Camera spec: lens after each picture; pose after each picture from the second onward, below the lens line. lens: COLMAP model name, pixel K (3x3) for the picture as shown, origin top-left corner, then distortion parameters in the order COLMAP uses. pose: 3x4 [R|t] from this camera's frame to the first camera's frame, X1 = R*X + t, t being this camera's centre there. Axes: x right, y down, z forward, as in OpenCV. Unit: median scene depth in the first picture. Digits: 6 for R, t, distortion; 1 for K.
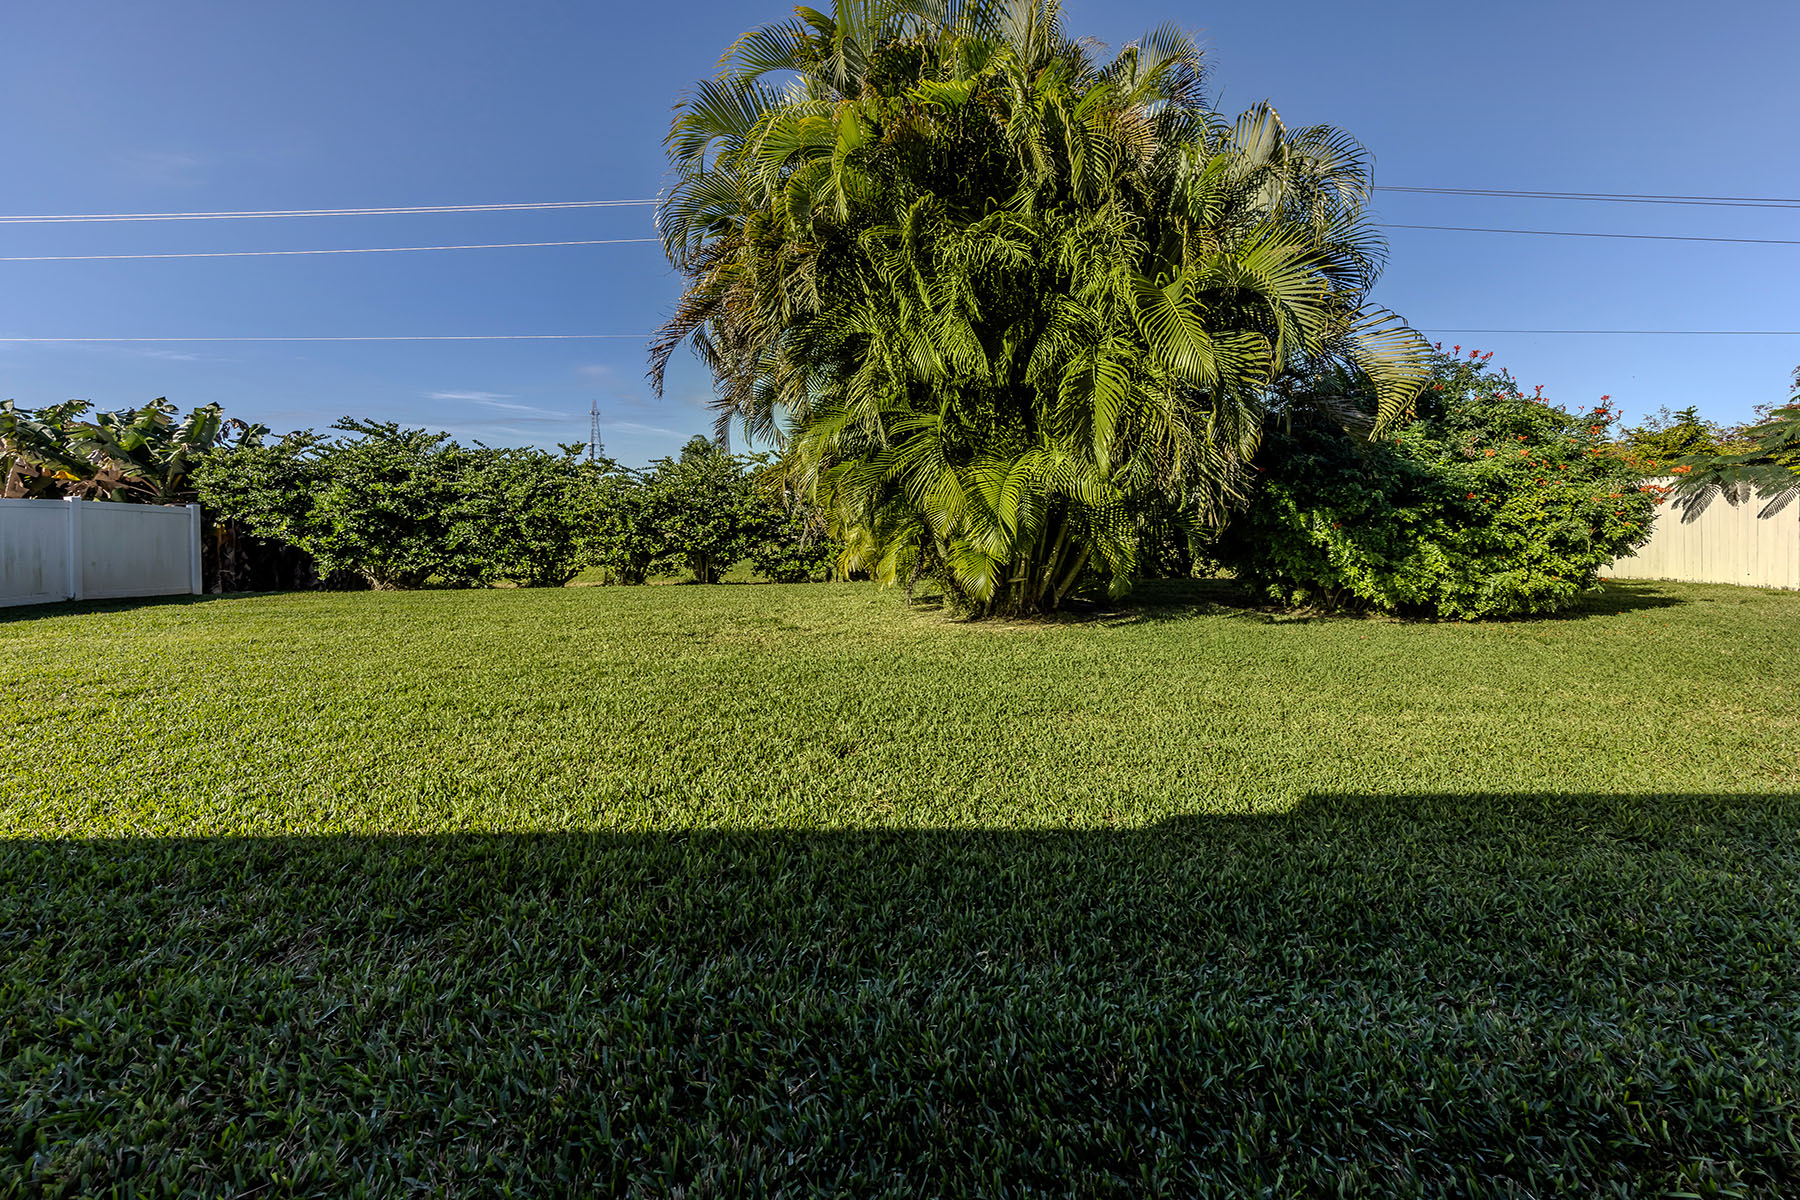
lens RADIAL K [[662.2, 0, 858.3], [0, 662.2, 508.0], [0, 0, 1]] dist [0.002056, 0.000361]
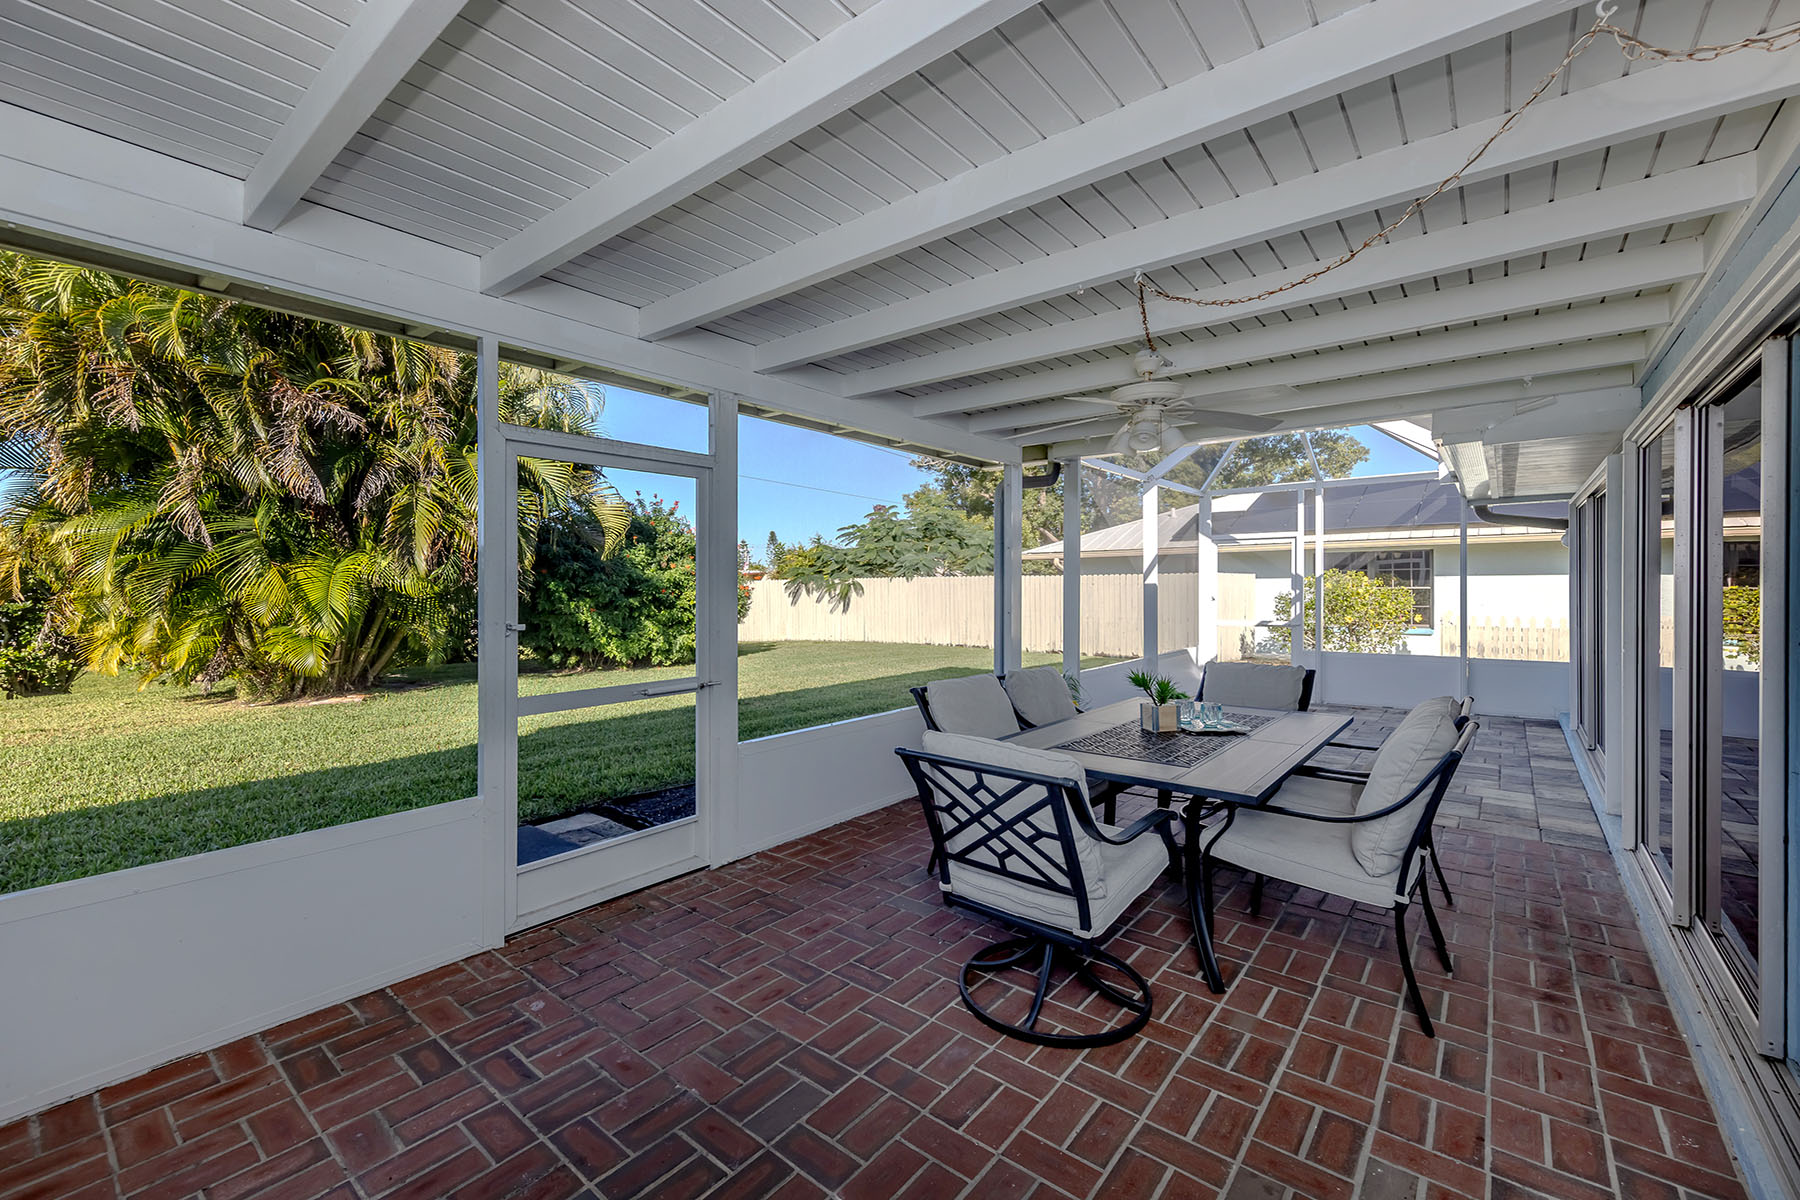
lens RADIAL K [[734.9, 0, 909.1], [0, 734.9, 594.9], [0, 0, 1]] dist [0.018768, -0.000235]
pose [[0.577684, 0.000242, 0.816261, -0.160199], [0.000289, 1.000000, -0.000500, -0.004698], [-0.816261, 0.000525, 0.577684, -0.381509]]
